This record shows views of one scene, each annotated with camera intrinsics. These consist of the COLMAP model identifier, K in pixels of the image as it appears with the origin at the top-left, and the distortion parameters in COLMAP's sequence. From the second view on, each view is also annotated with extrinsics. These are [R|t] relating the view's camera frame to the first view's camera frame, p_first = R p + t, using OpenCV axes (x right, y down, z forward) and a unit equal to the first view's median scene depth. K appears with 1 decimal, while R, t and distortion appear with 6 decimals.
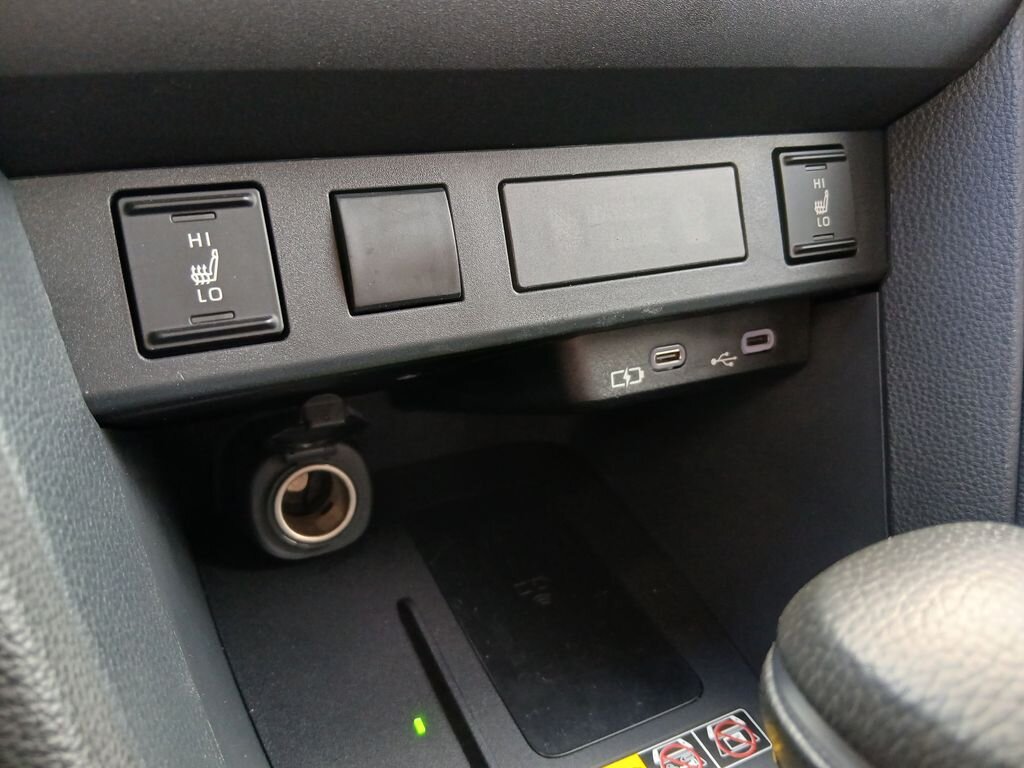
lens RADIAL K [[772.8, 0, 517.3], [0, 772.8, 381.9], [0, 0, 1]] dist [0.127125, -0.222558]
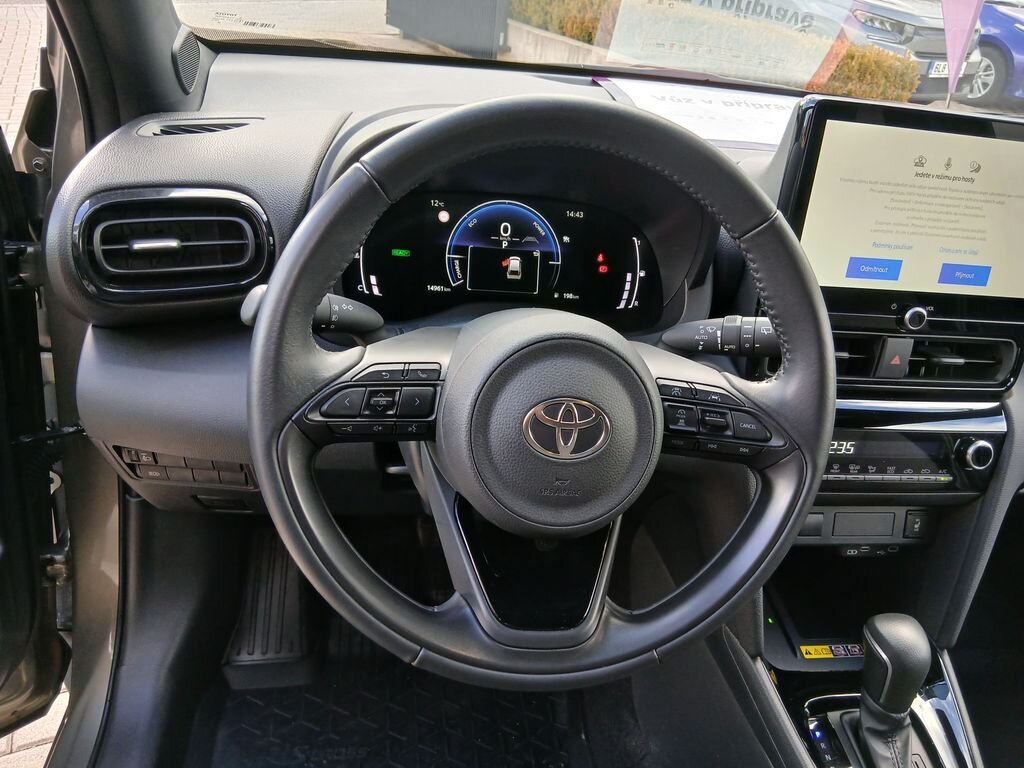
lens RADIAL K [[772.8, 0, 517.3], [0, 772.8, 381.9], [0, 0, 1]] dist [0.127125, -0.222558]
pose [[0.946065, 0.239689, -0.217968, -0.805824], [-0.221598, 0.969540, 0.104334, -0.893949], [0.236336, -0.050405, 0.970363, -3.224300]]
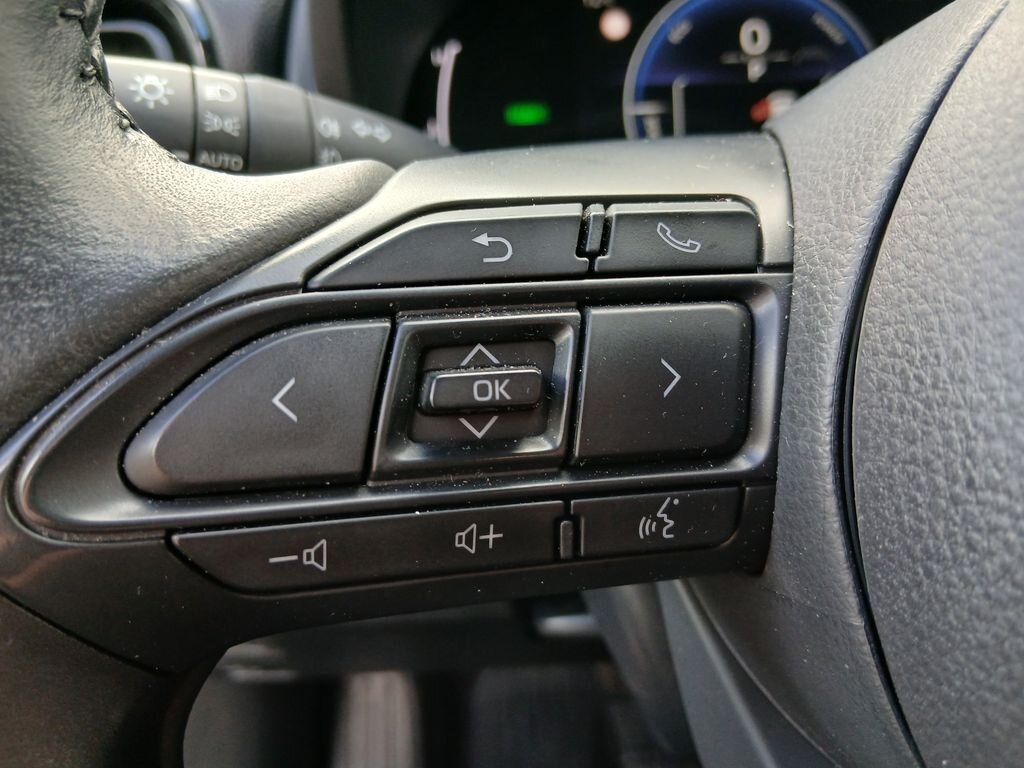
lens RADIAL K [[793.5, 0, 519.9], [0, 793.5, 380.3], [0, 0, 1]] dist [-0.014044, -0.001062]
pose [[0.908111, 0.132332, -0.397270, -1.526395], [-0.115593, 0.991108, 0.065910, -0.523418], [0.402459, -0.013932, 0.915332, -1.372675]]
